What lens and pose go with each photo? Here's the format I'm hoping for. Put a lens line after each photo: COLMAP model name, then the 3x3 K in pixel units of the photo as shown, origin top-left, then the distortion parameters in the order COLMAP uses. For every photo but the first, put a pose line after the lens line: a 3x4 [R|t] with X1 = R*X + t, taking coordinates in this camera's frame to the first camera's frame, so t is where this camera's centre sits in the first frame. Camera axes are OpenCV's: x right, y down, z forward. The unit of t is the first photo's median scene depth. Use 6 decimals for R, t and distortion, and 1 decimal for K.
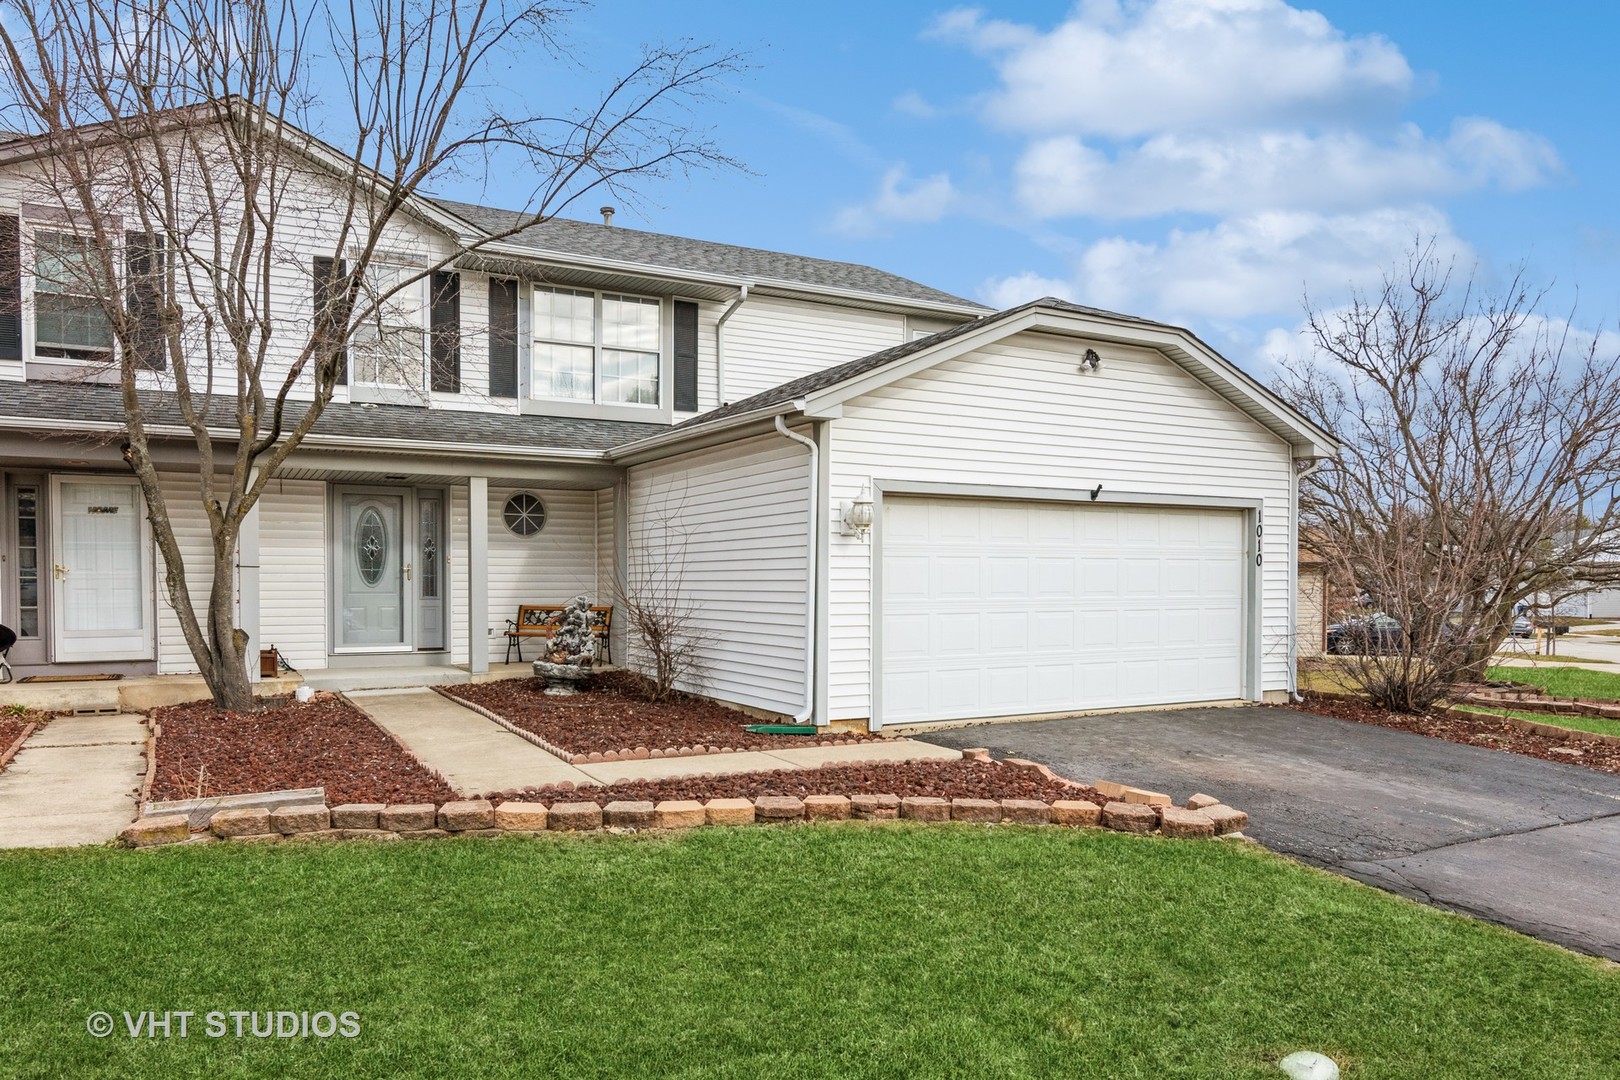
lens RADIAL K [[1108.8, 0, 817.2], [0, 1108.8, 567.7], [0, 0, 1]] dist [-0.013080, 0.009053]
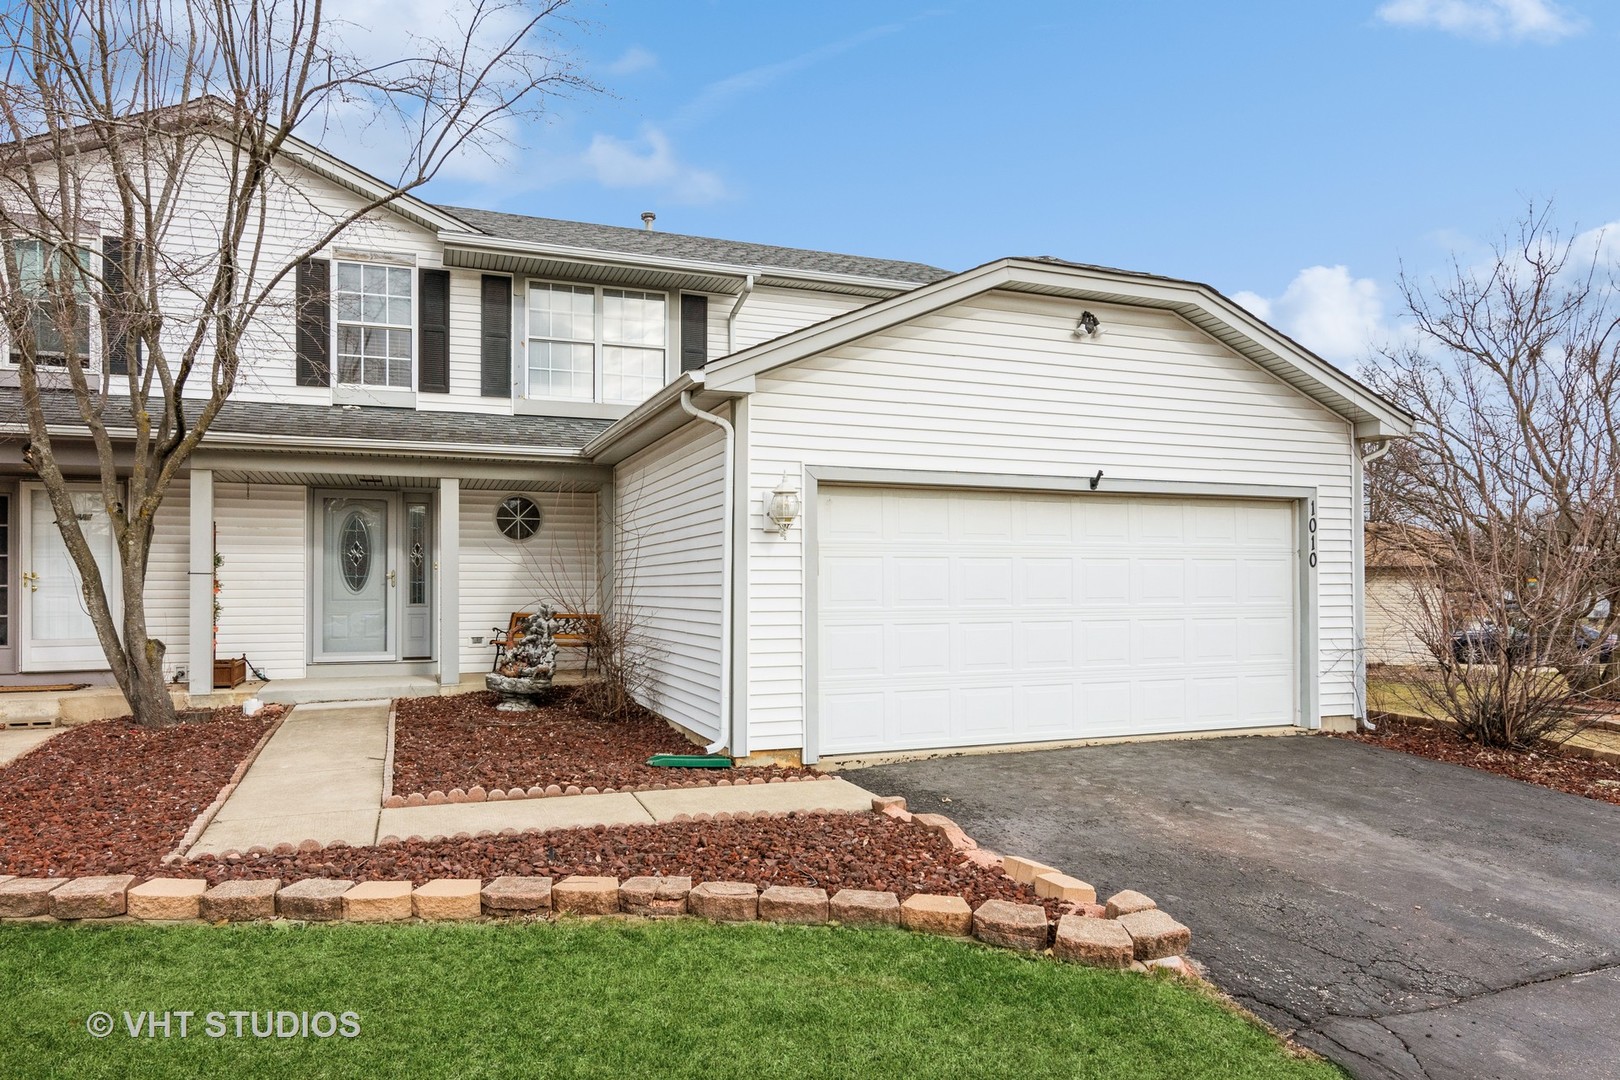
lens RADIAL K [[1032.7, 0, 806.1], [0, 1032.7, 544.1], [0, 0, 1]] dist [-0.003359, -0.001339]
pose [[0.990780, -0.008837, -0.135194, 0.138282], [0.004735, 0.999520, -0.030632, 0.003829], [0.135399, 0.029710, 0.990346, 0.192384]]
